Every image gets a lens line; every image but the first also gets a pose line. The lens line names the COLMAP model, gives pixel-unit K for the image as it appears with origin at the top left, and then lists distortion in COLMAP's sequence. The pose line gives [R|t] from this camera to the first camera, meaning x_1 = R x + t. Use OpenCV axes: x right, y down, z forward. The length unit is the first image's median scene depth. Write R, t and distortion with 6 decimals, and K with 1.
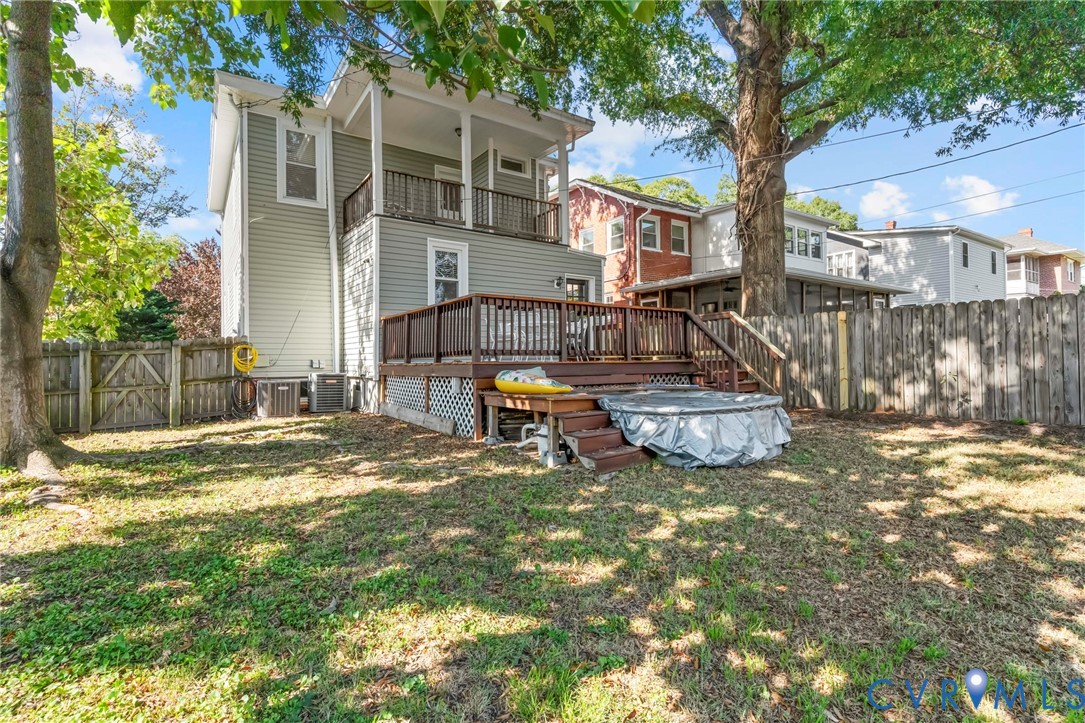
lens RADIAL K [[515.4, 0, 541.0], [0, 515.4, 355.9], [0, 0, 1]] dist [0.001275, 0.000519]
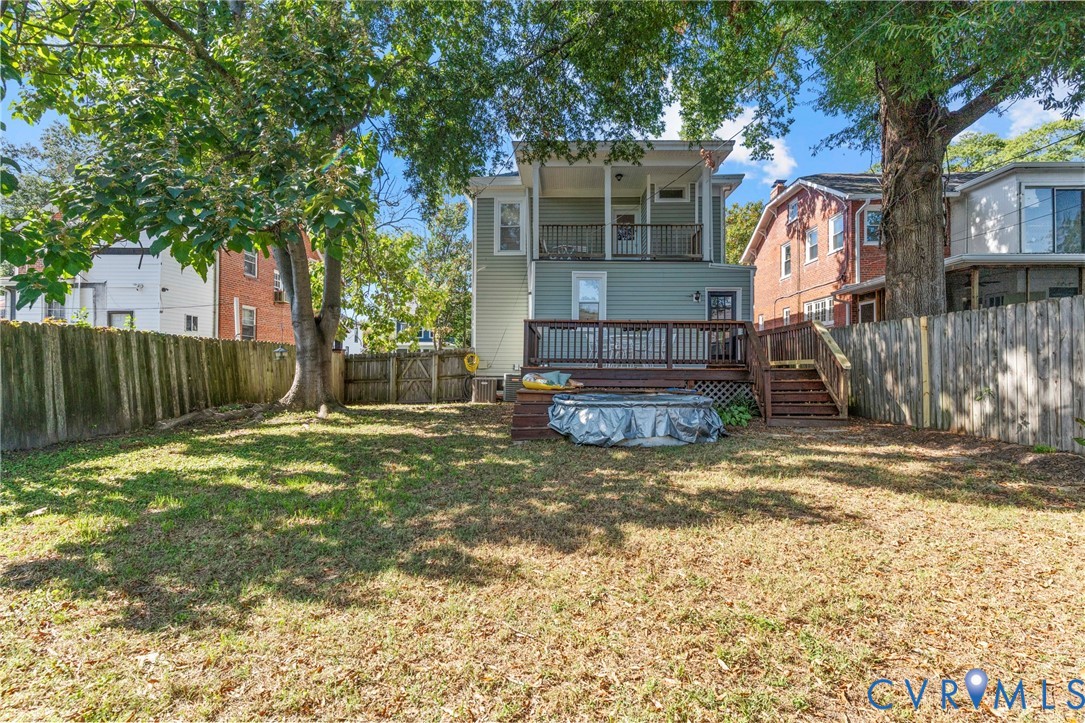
lens RADIAL K [[515.4, 0, 541.0], [0, 515.4, 355.9], [0, 0, 1]] dist [0.001275, 0.000519]
pose [[0.801763, 0.001769, -0.597639, 0.567251], [-0.008862, 0.999921, -0.008929, -0.004883], [0.597576, 0.012456, 0.801716, -0.097842]]
